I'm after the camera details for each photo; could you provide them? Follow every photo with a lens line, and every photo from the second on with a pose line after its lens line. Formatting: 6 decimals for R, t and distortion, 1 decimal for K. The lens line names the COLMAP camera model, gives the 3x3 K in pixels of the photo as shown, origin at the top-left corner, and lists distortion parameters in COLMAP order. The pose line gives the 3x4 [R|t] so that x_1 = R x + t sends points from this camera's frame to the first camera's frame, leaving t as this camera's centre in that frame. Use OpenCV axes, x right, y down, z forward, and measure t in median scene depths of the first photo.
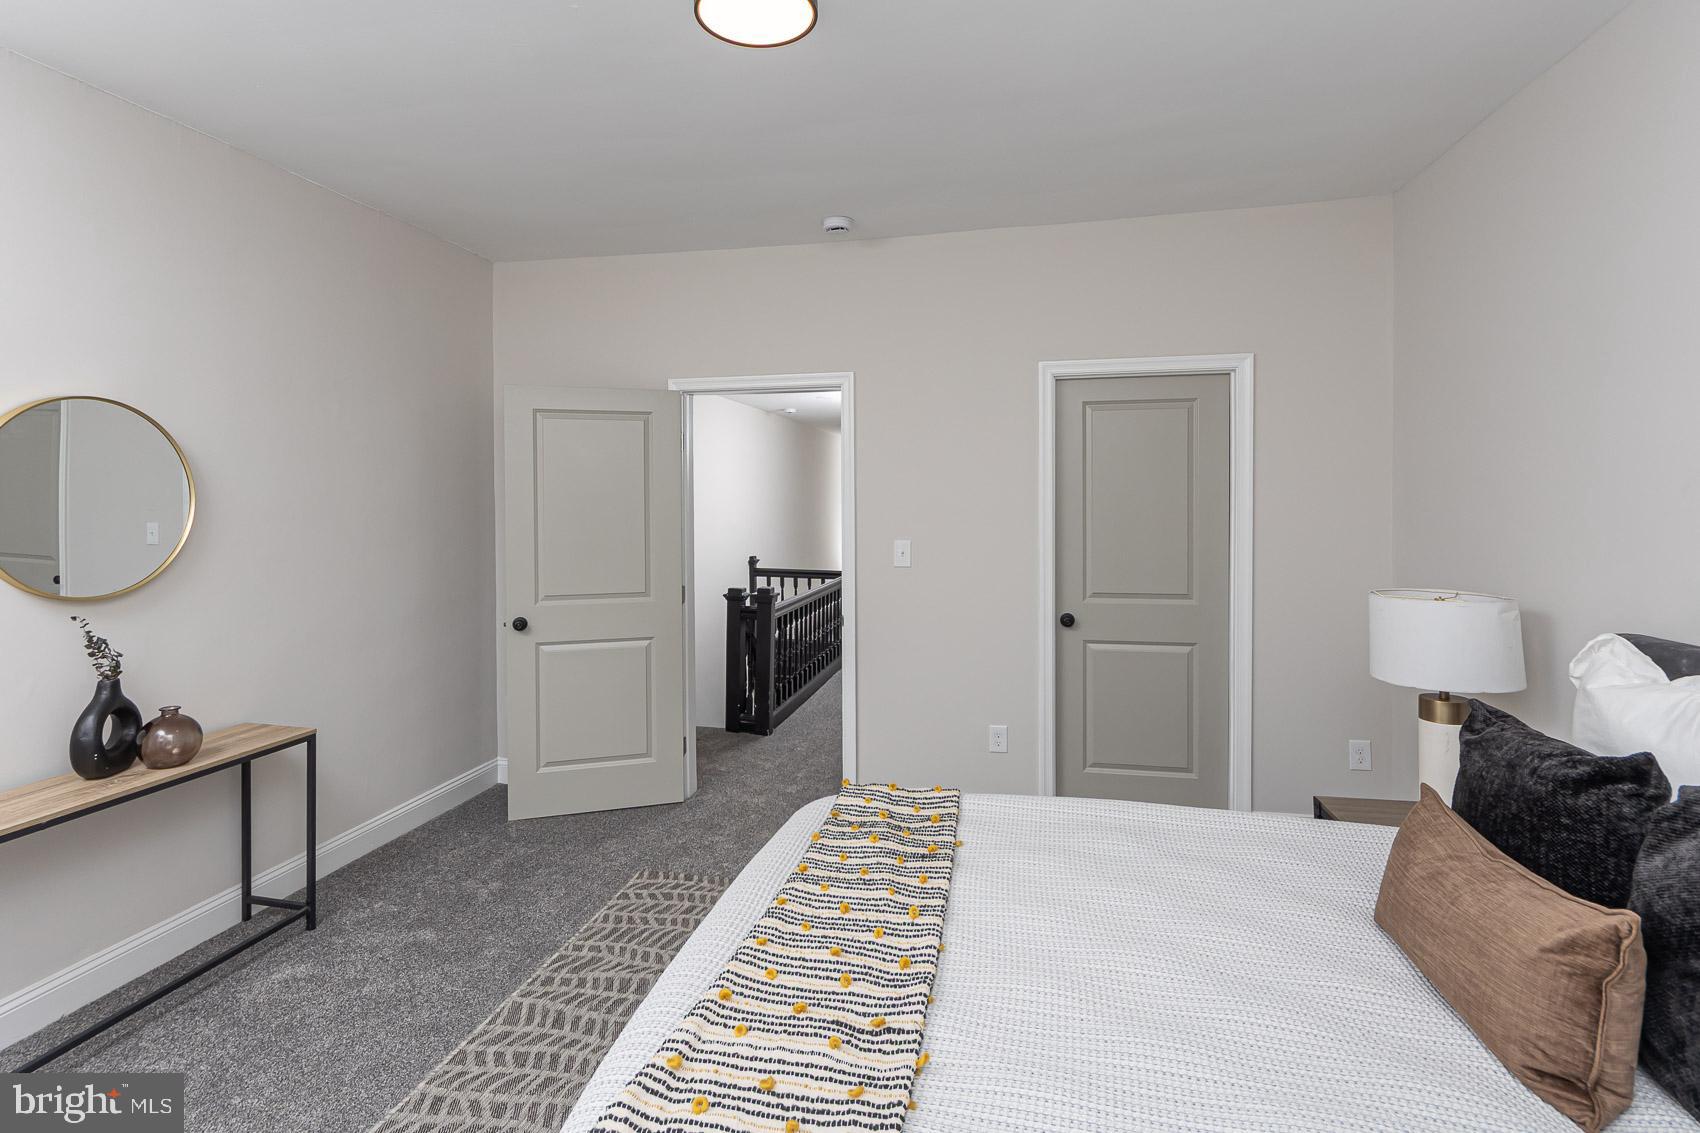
lens RADIAL K [[794.7, 0, 862.6], [0, 794.7, 503.5], [0, 0, 1]] dist [0.003160, 0.000931]
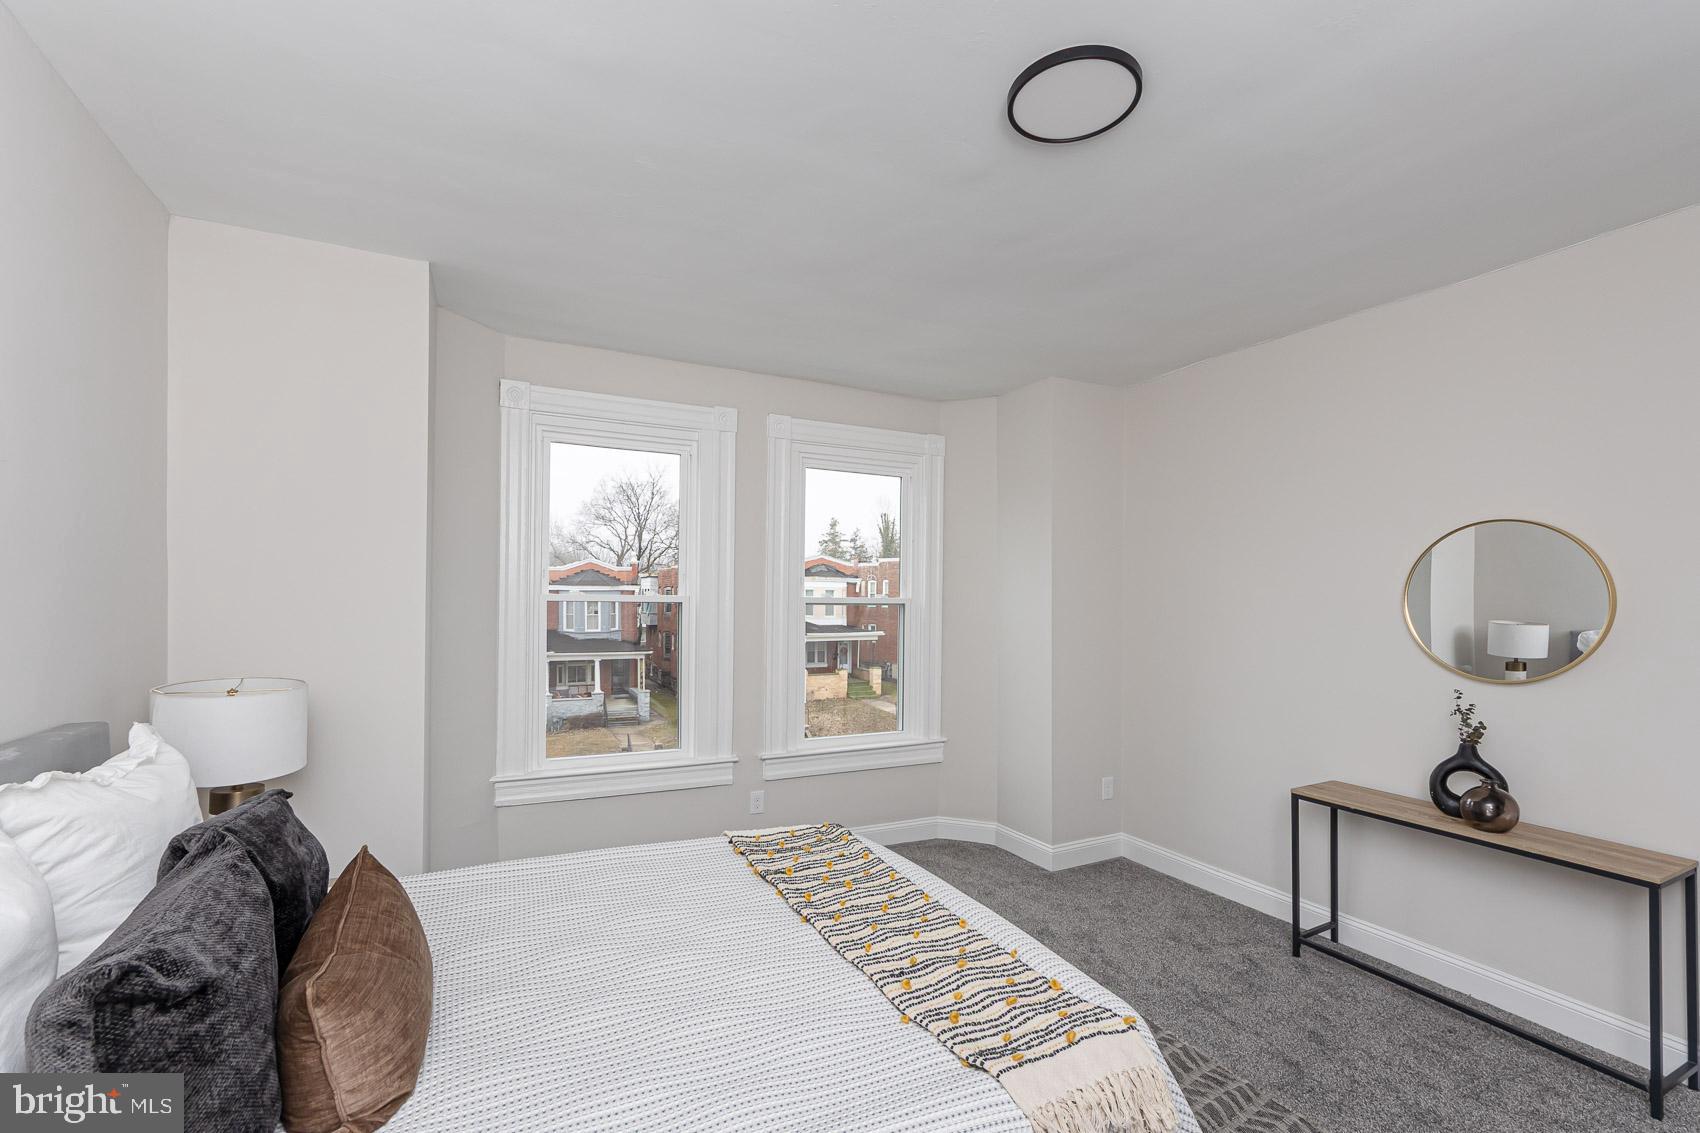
lens RADIAL K [[785.7, 0, 847.4], [0, 785.7, 578.7], [0, 0, 1]] dist [-0.003538, -0.000477]
pose [[-0.789906, -0.012102, -0.613108, 0.601464], [-0.002675, 0.999864, -0.016290, -0.015205], [0.613222, -0.011228, -0.789831, 1.415945]]
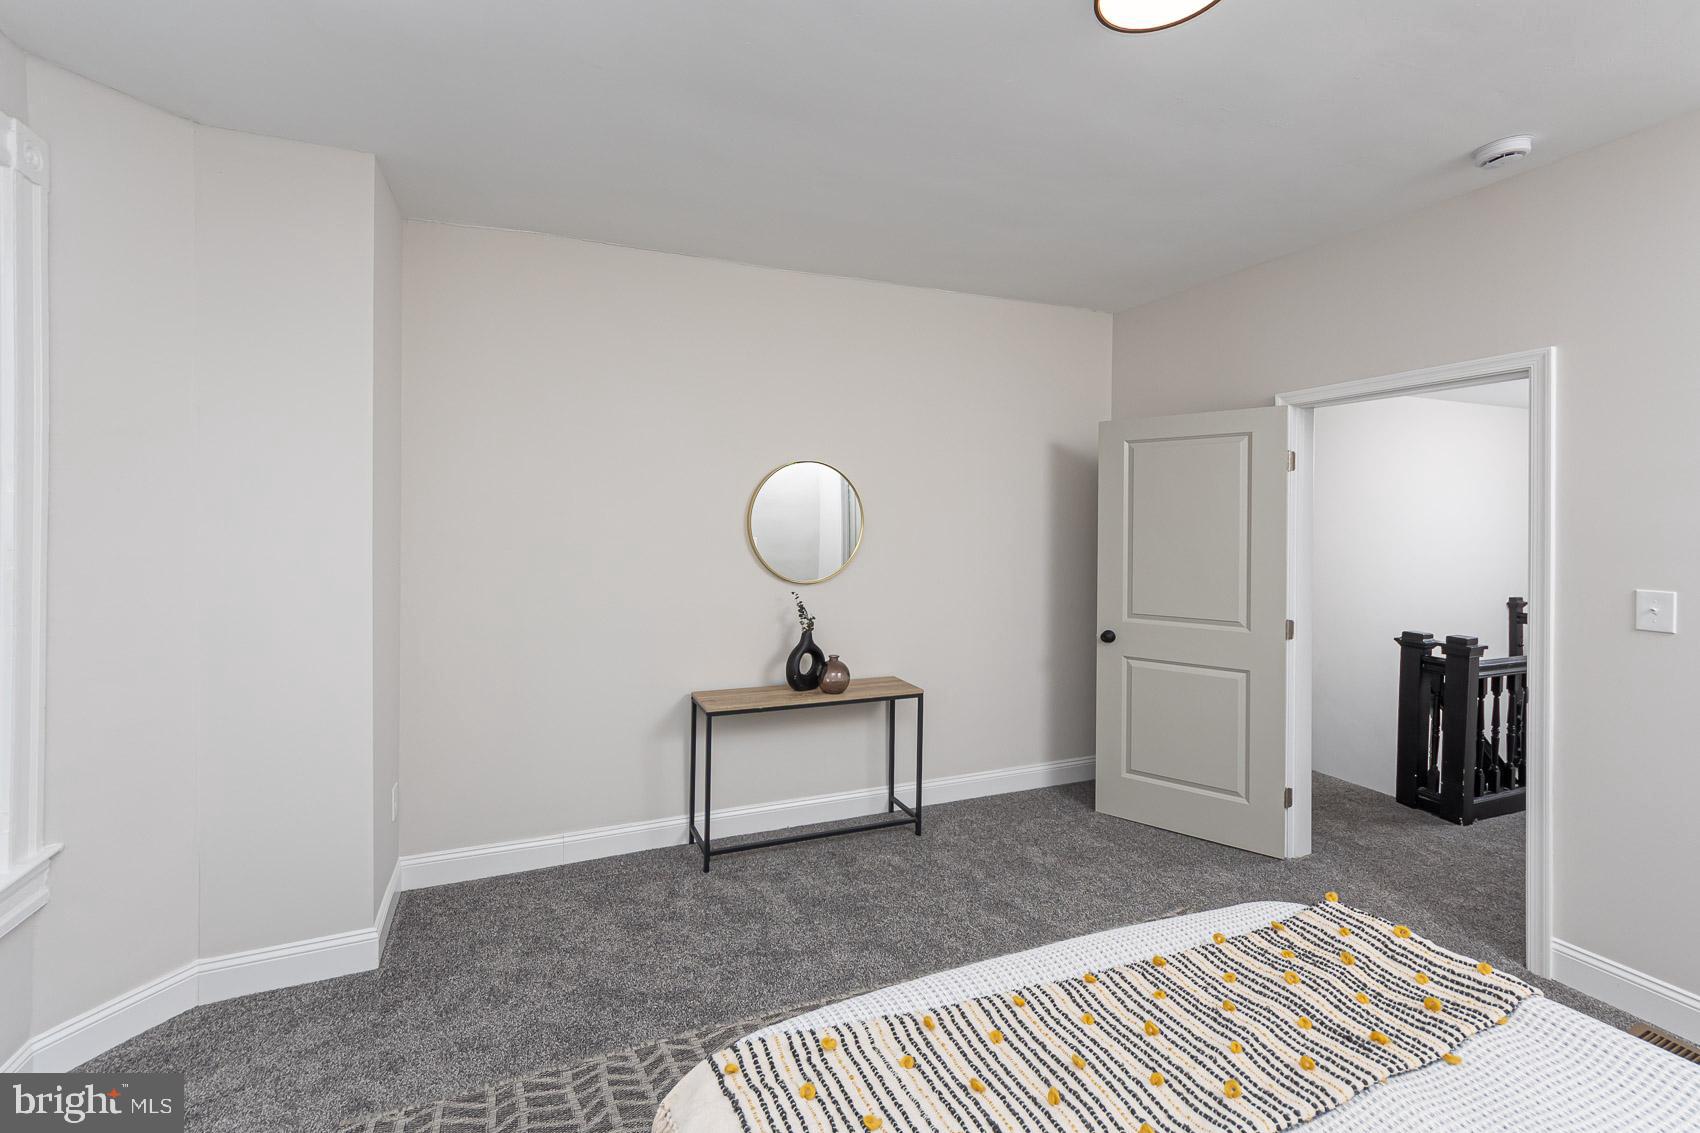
lens RADIAL K [[704.5, 0, 825.2], [0, 704.5, 528.0], [0, 0, 1]] dist [0.000345, 0.000423]
pose [[0.556205, 0.008424, -0.831002, 0.277270], [-0.008350, 0.999955, 0.004548, 0.001348], [0.831003, 0.004409, 0.556250, 0.236323]]
